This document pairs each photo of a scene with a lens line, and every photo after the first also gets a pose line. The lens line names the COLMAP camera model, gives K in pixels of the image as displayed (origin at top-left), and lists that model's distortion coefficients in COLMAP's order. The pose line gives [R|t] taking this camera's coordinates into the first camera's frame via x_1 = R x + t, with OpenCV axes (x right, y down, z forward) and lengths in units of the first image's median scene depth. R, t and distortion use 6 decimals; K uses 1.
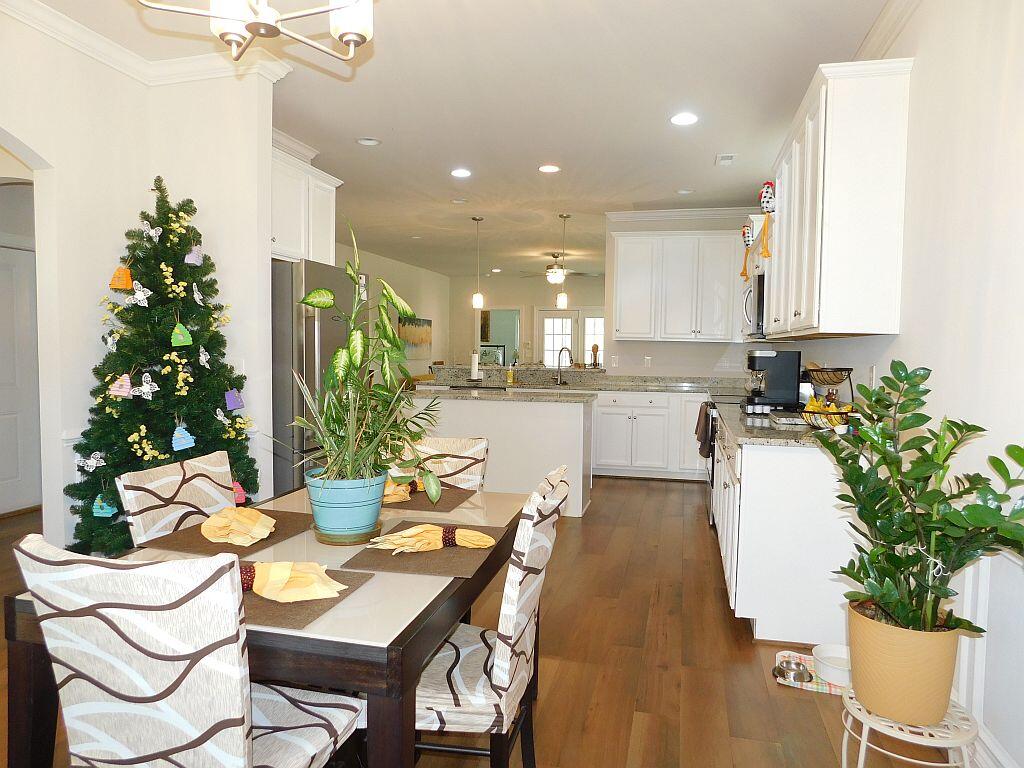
lens RADIAL K [[675.1, 0, 508.1], [0, 675.1, 382.7], [0, 0, 1]] dist [-0.058264, 0.030959]
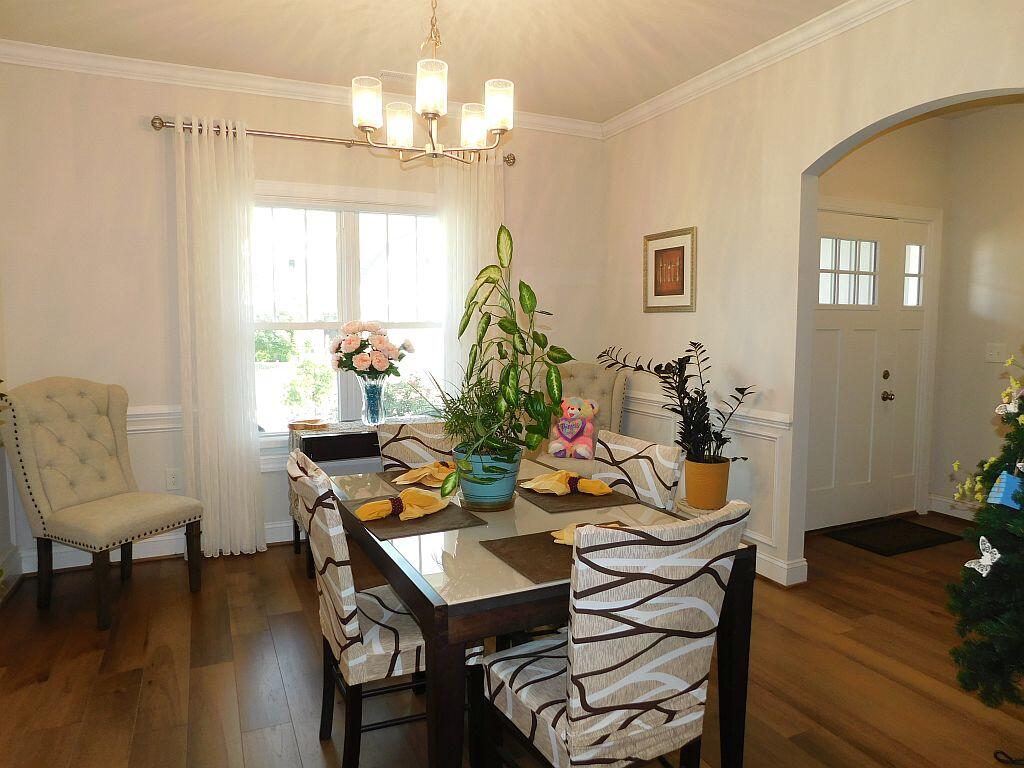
lens RADIAL K [[675.1, 0, 511.1], [0, 675.1, 379.9], [0, 0, 1]] dist [-0.058264, 0.030959]
pose [[-0.785678, 0.037901, -0.617473, 0.128195], [-0.043048, 0.992352, 0.115687, -0.035309], [0.617136, 0.117474, -0.778038, 0.557861]]
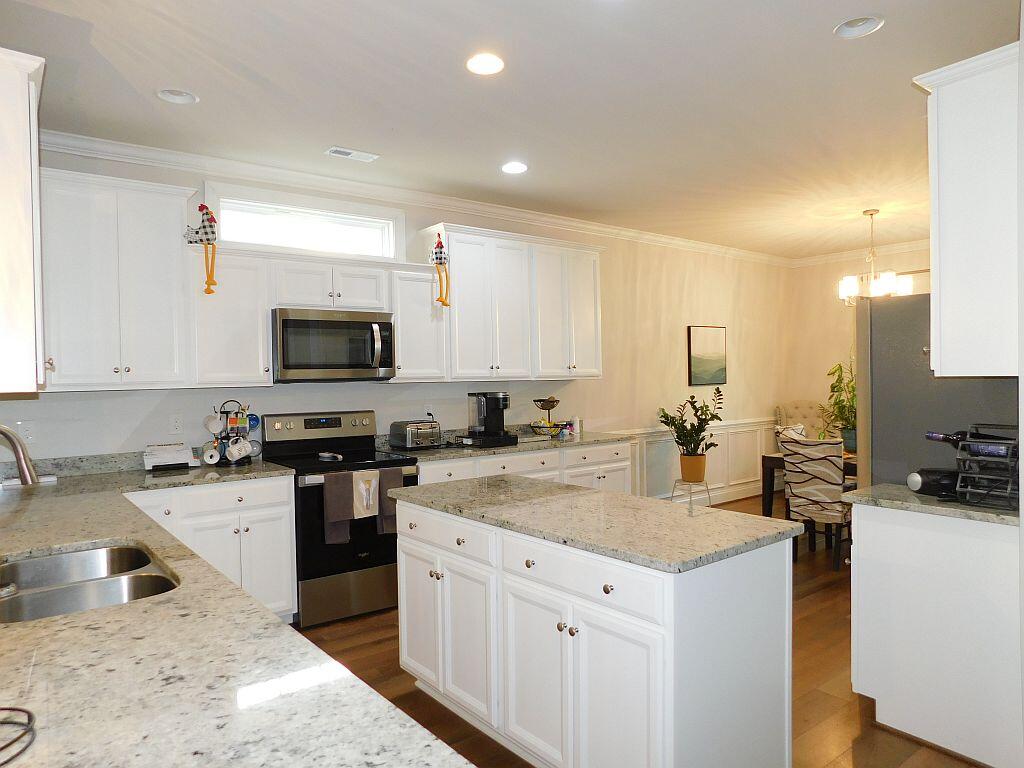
lens RADIAL K [[675.1, 0, 515.1], [0, 675.1, 384.0], [0, 0, 1]] dist [-0.058264, 0.030959]
pose [[-0.783077, -0.005596, 0.621900, -0.248954], [0.040452, 0.997384, 0.059911, -0.083452], [-0.620608, 0.072072, -0.780802, 1.190385]]
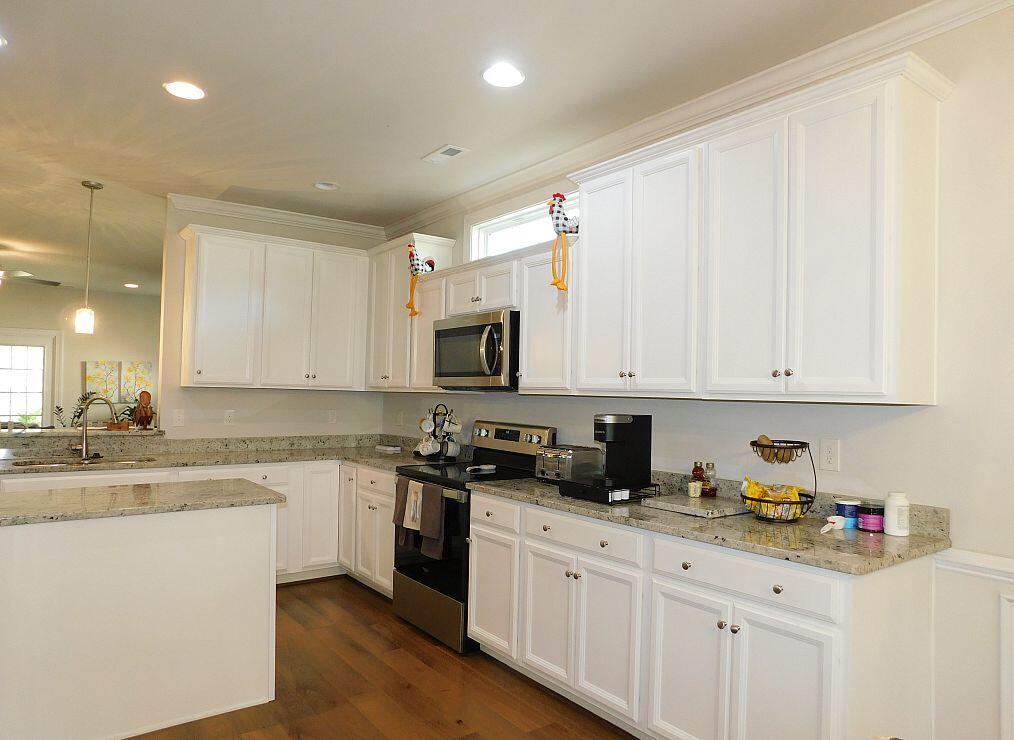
lens RADIAL K [[679.9, 0, 513.3], [0, 679.9, 379.8], [0, 0, 1]] dist [-0.025593, 0.007194]
pose [[0.640790, 0.014415, 0.767581, -0.171099], [0.029181, 0.998644, -0.043115, -0.036655], [-0.767162, 0.050027, 0.639500, 0.383790]]
